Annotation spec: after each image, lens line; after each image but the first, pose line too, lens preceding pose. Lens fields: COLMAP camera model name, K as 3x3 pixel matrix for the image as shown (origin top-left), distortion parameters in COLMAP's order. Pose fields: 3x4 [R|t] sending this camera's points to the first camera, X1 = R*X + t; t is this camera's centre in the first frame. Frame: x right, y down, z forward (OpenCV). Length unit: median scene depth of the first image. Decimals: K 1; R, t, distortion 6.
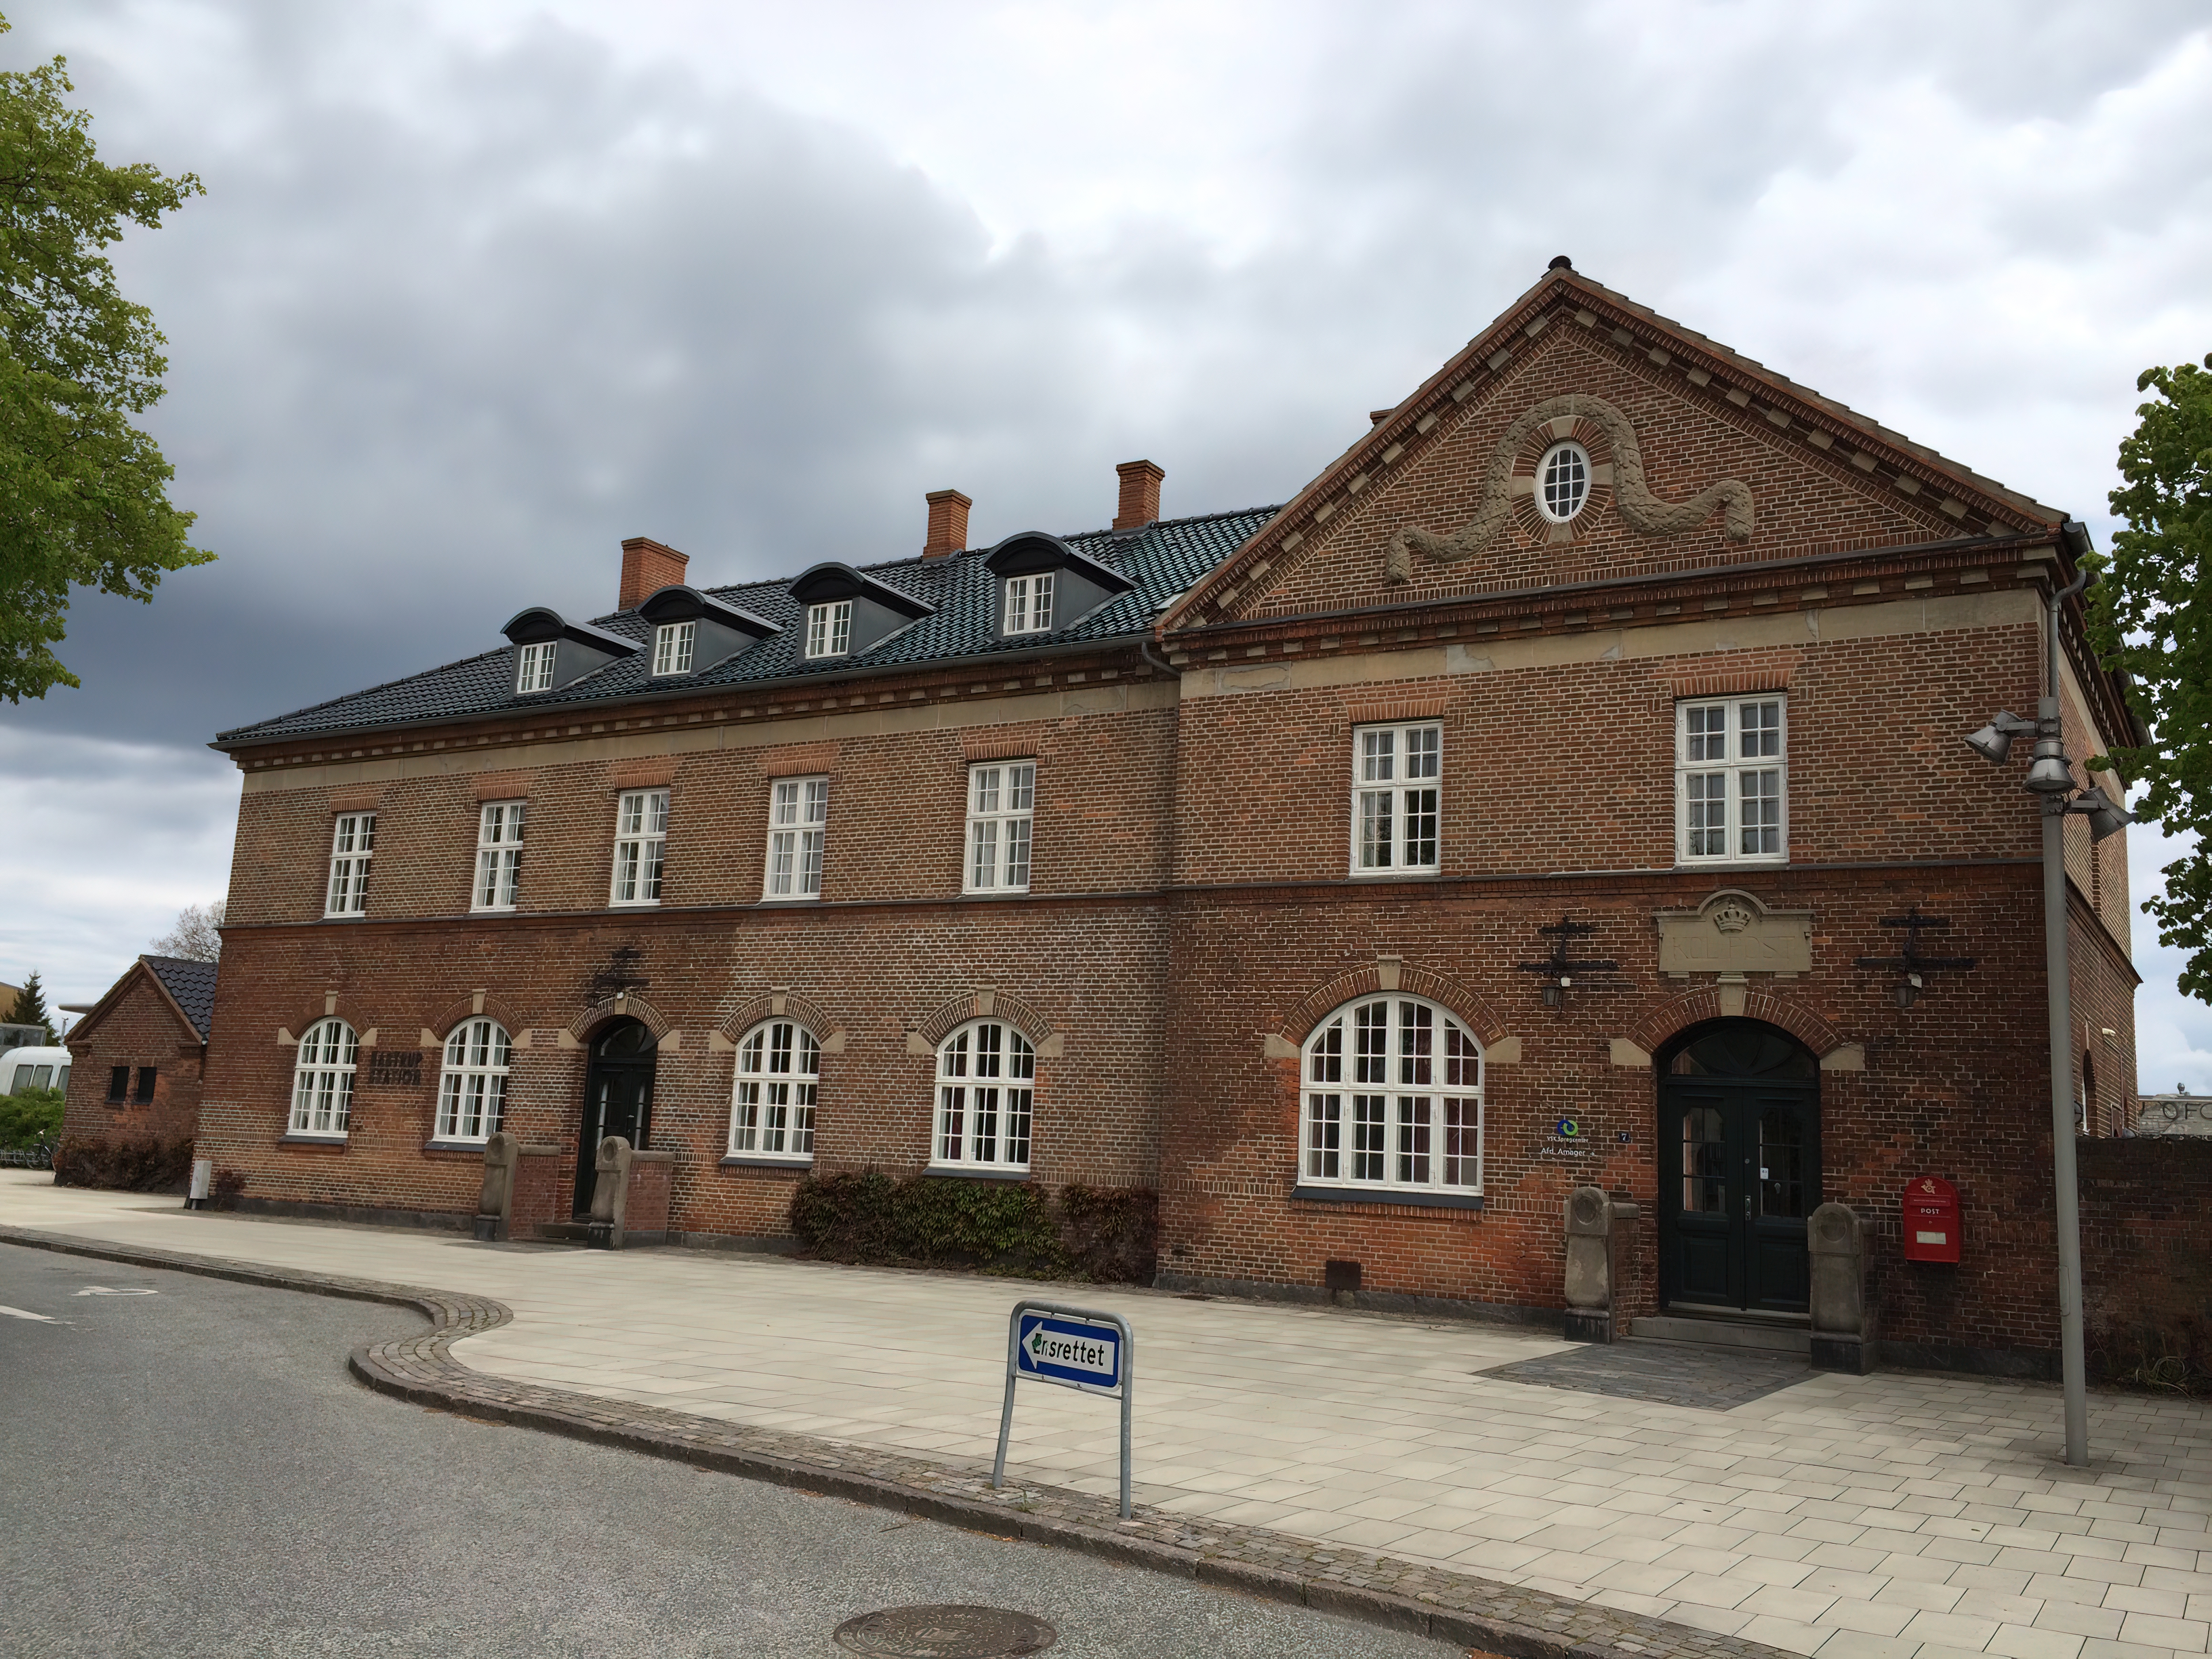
lens RADIAL K [[1886.1, 0, 1122.8], [0, 1886.1, 820.5], [0, 0, 1]] dist [0.067398, -0.066879]
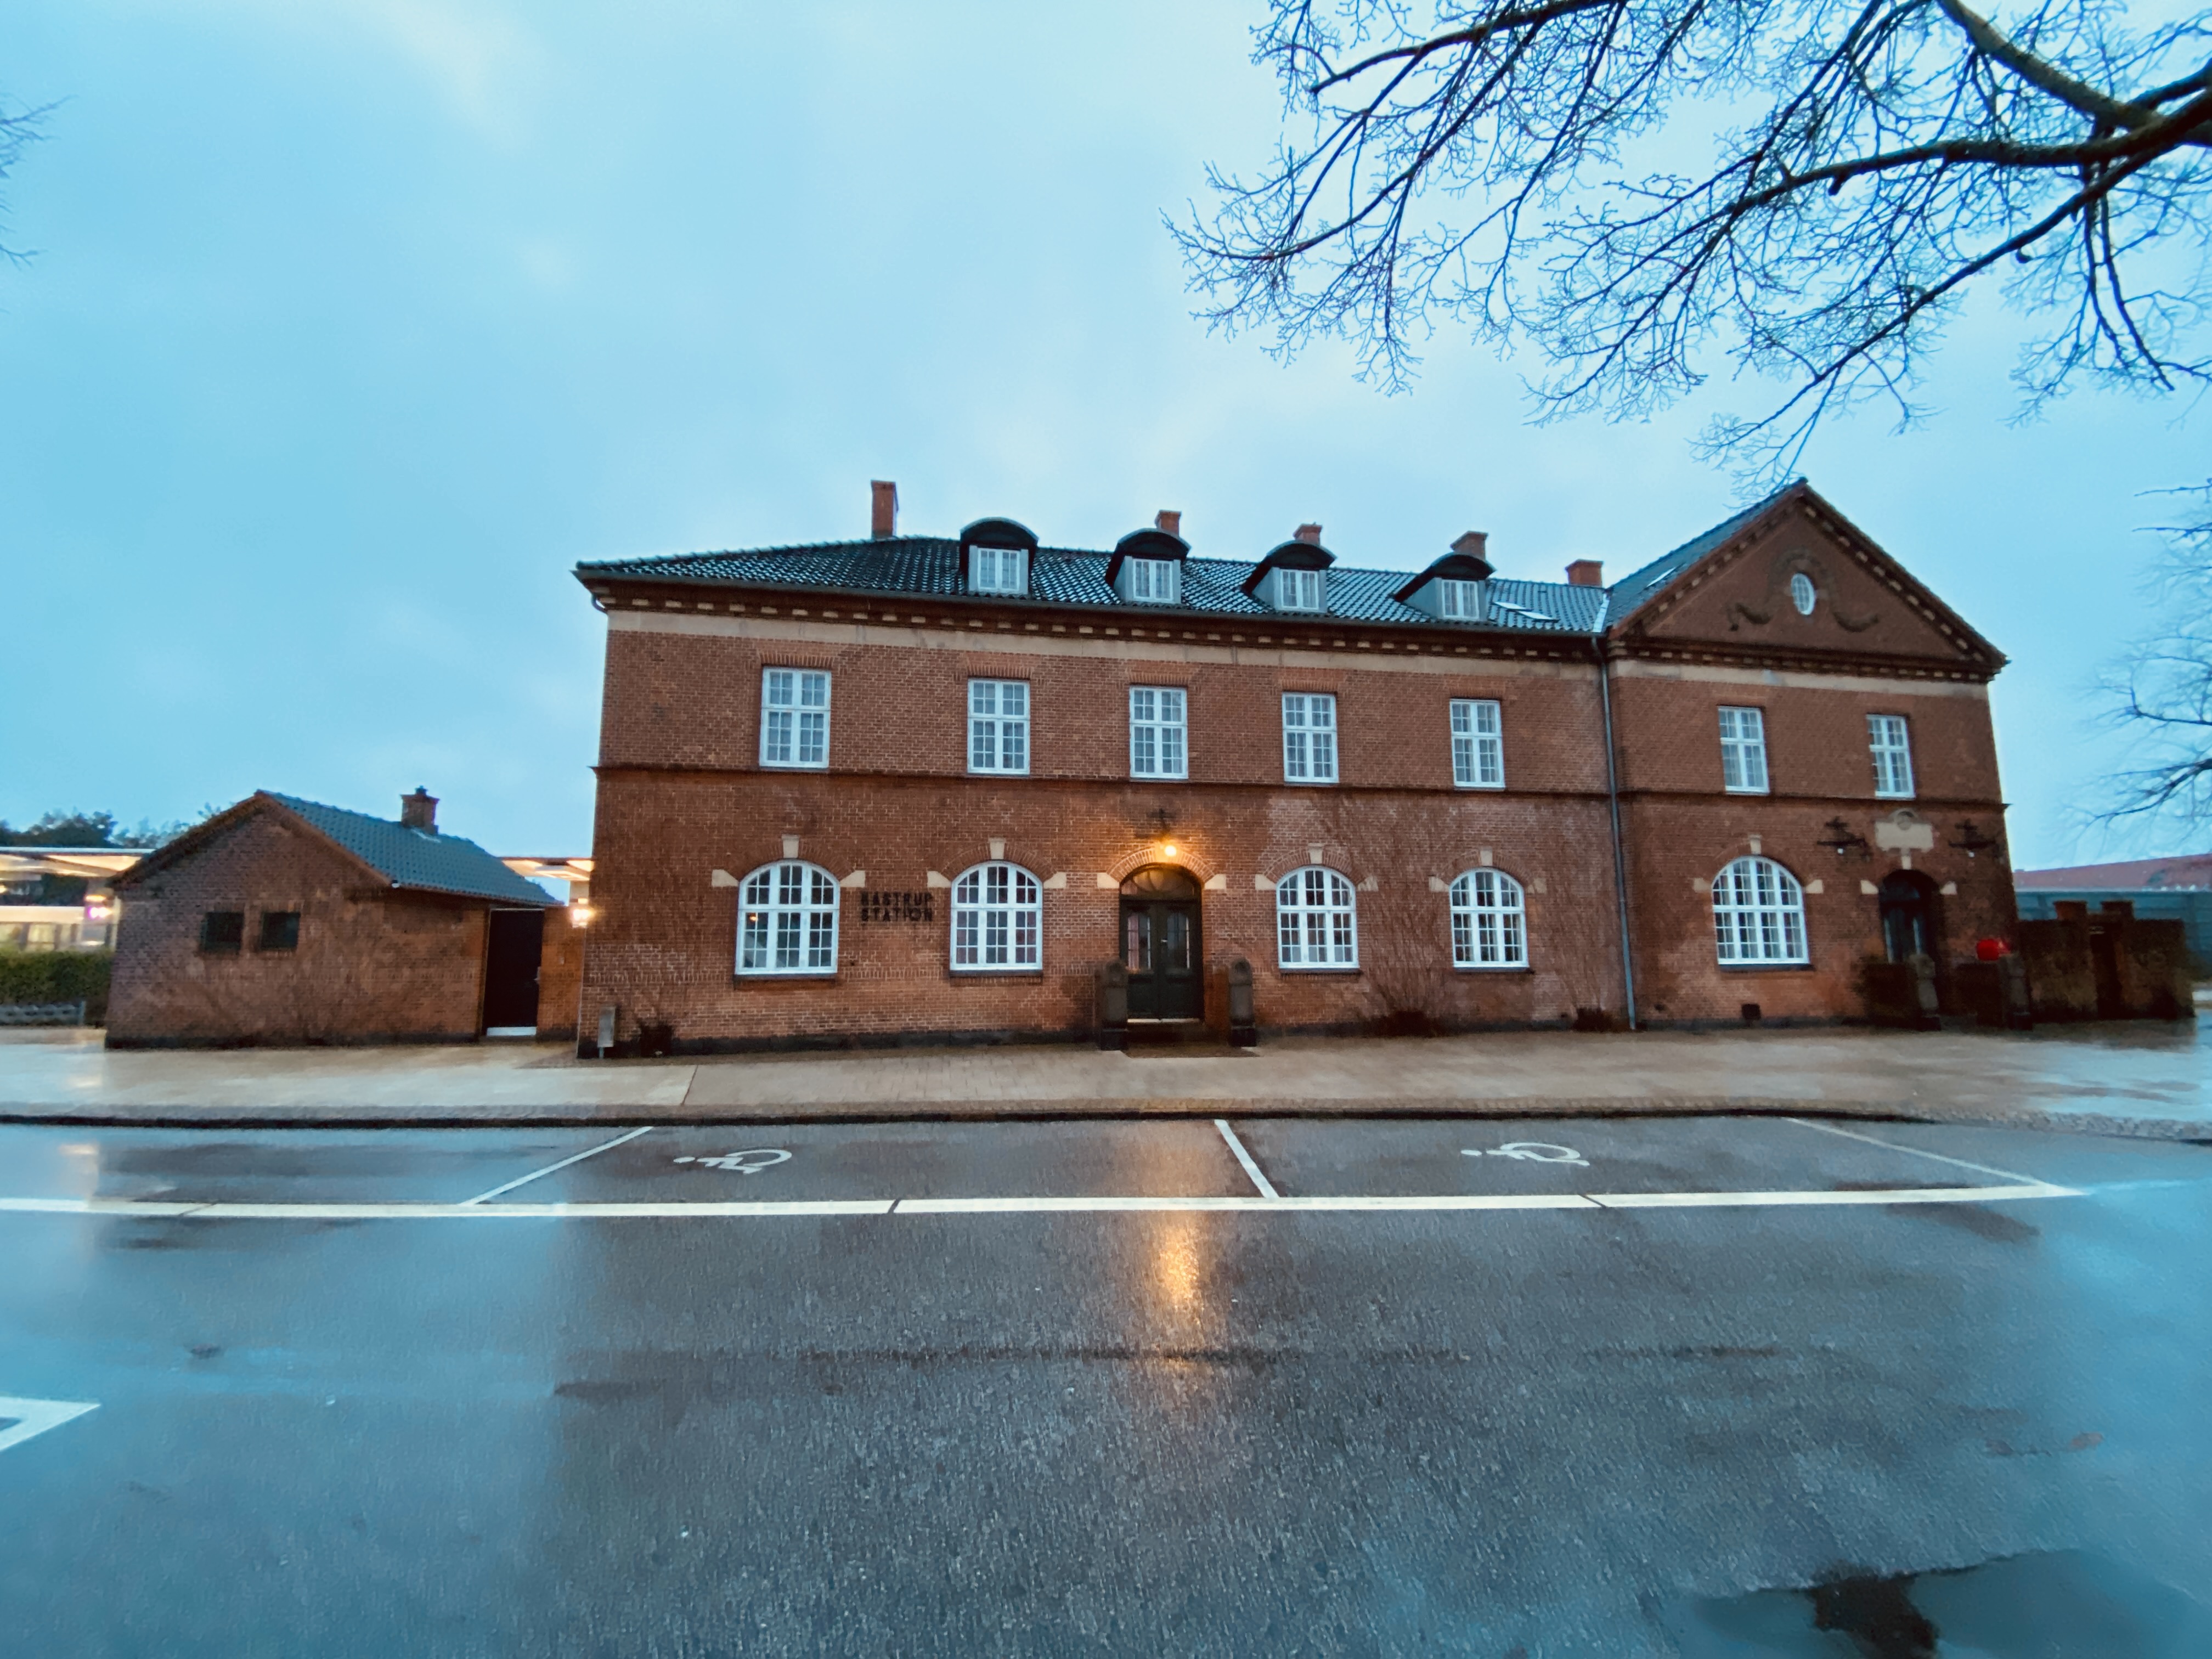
lens RADIAL K [[892.8, 0, 1103.4], [0, 892.8, 832.6], [0, 0, 1]] dist [0.013500, -0.014001]
pose [[0.751474, 0.032844, 0.658945, -0.790521], [-0.074178, 0.996634, 0.034918, 0.075195], [-0.655580, -0.075119, 0.751380, 0.671495]]
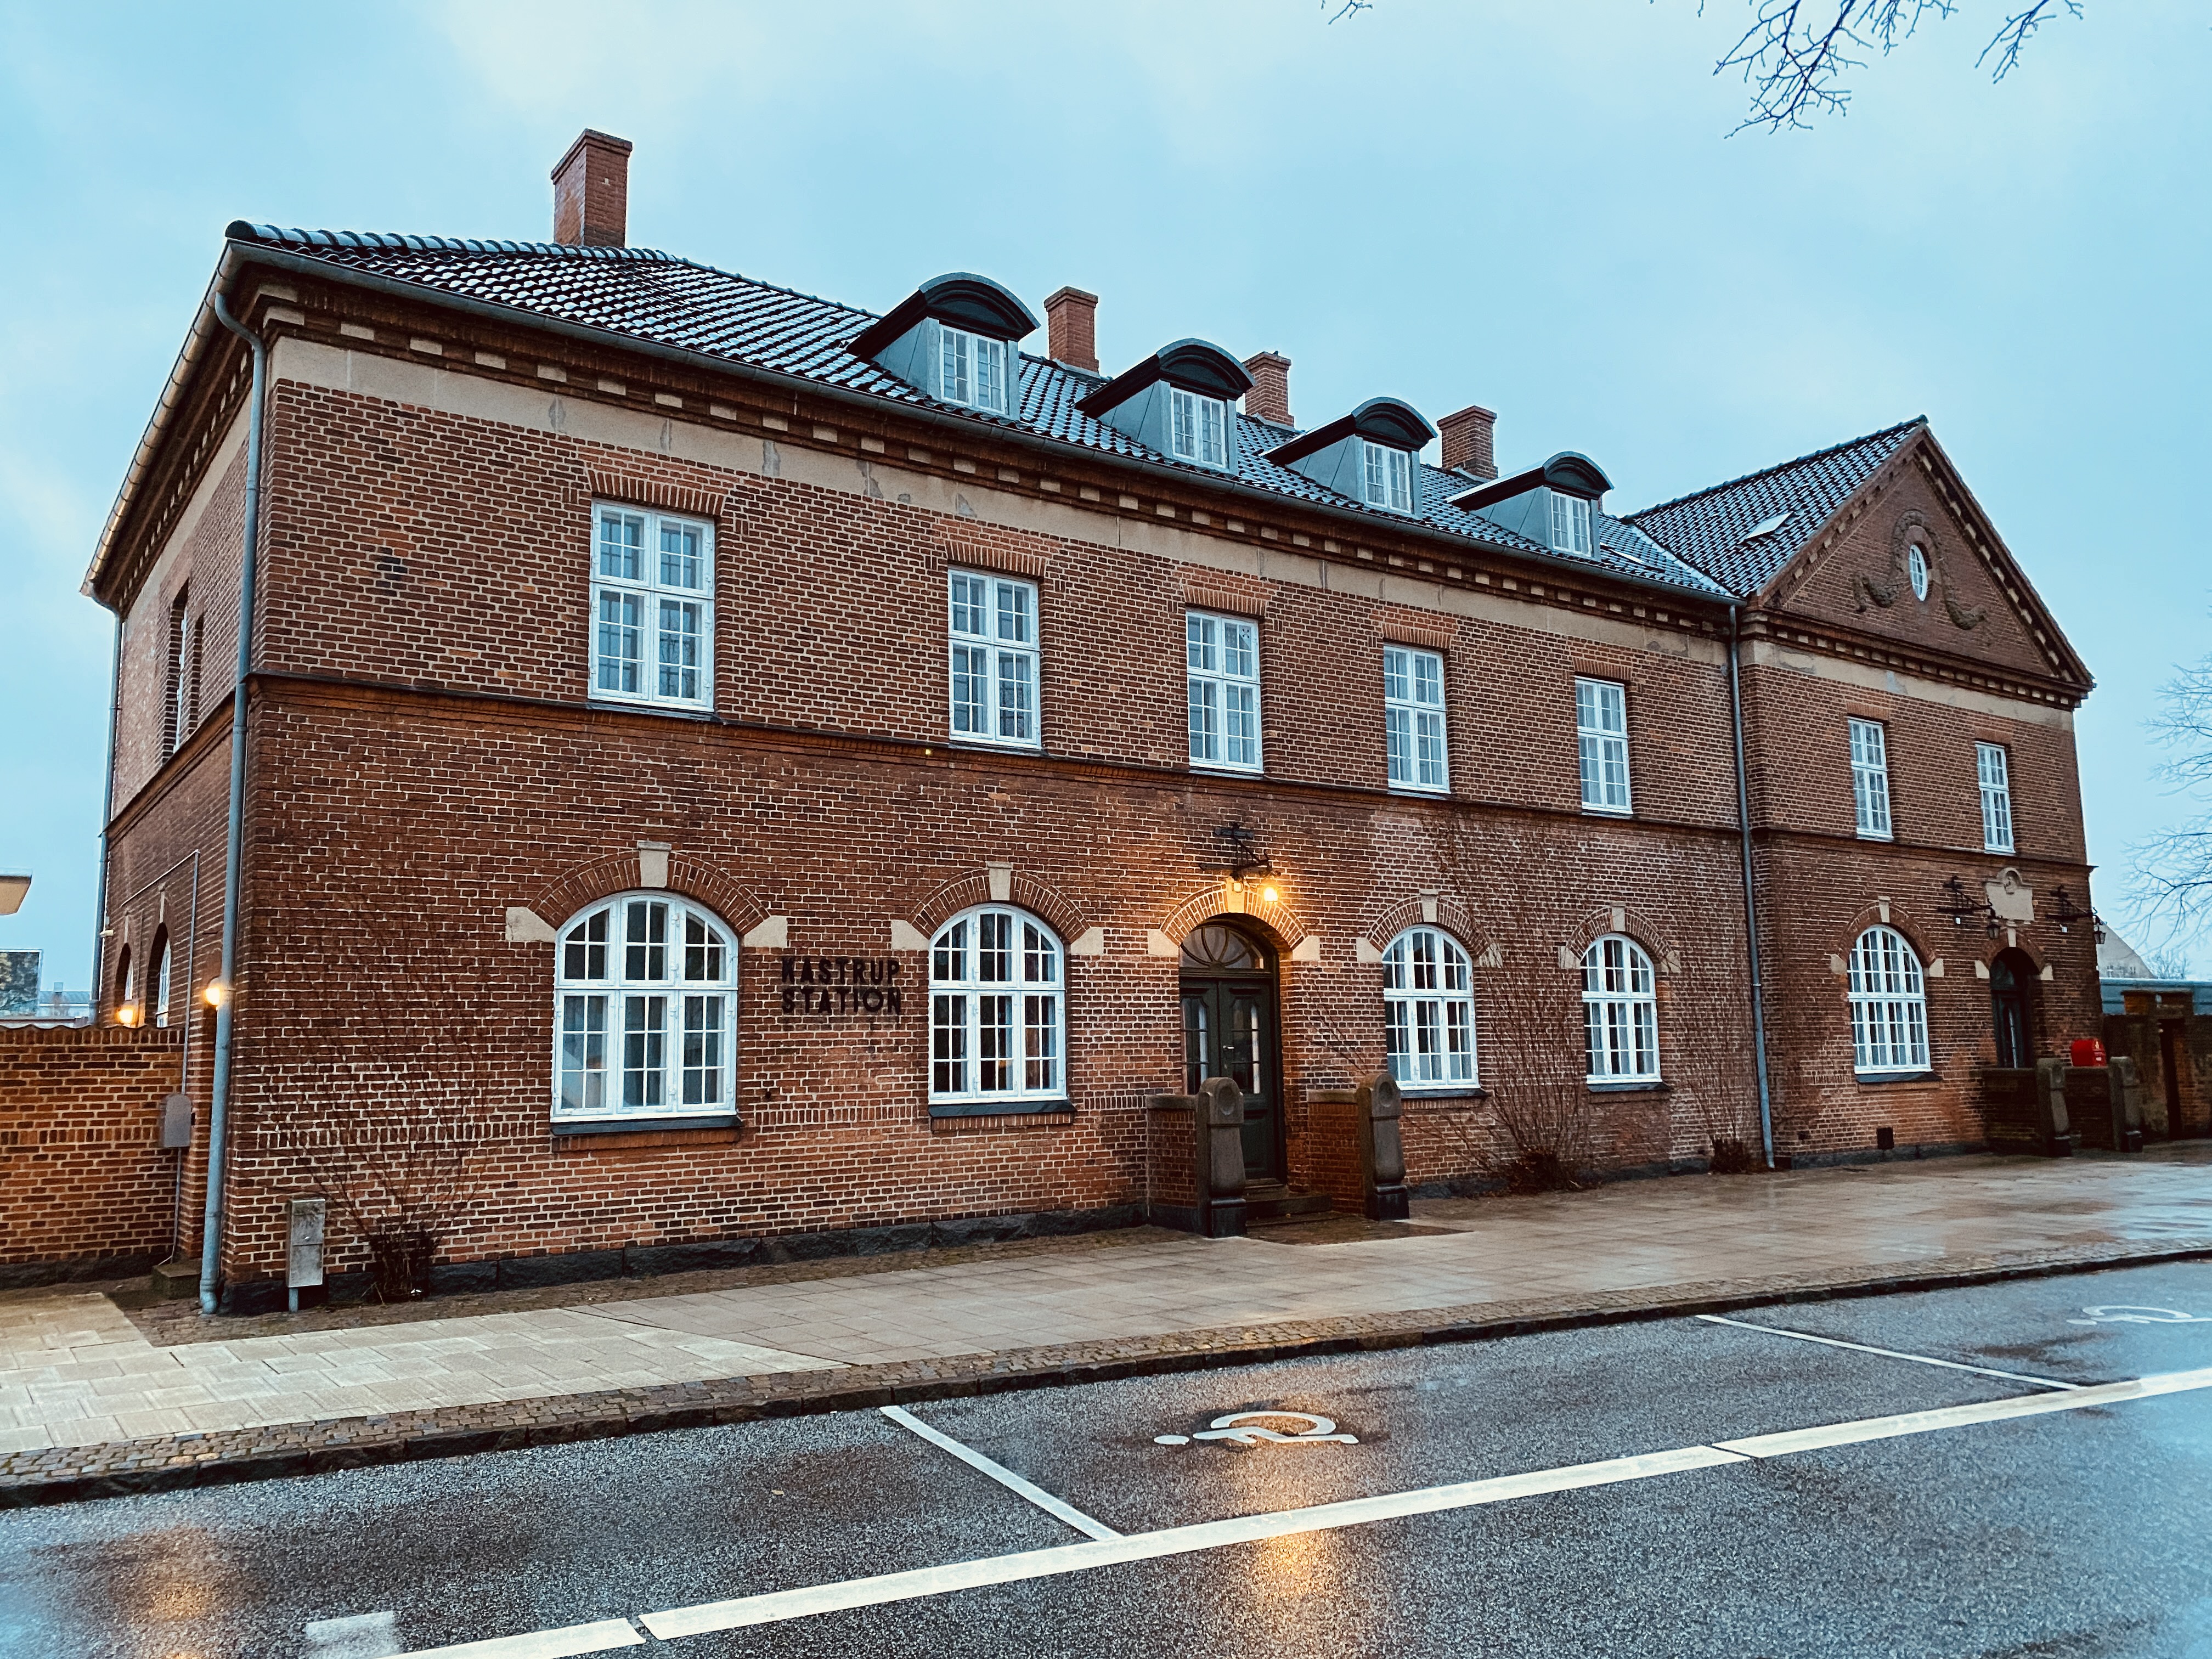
lens RADIAL K [[1673.9, 0, 1107.4], [0, 1673.9, 820.8], [0, 0, 1]] dist [0.070296, -0.103435]
pose [[0.389192, 0.072567, 0.918294, -1.029020], [-0.125459, 0.991779, -0.025202, 0.103029], [-0.912573, -0.105400, 0.395096, 0.910008]]
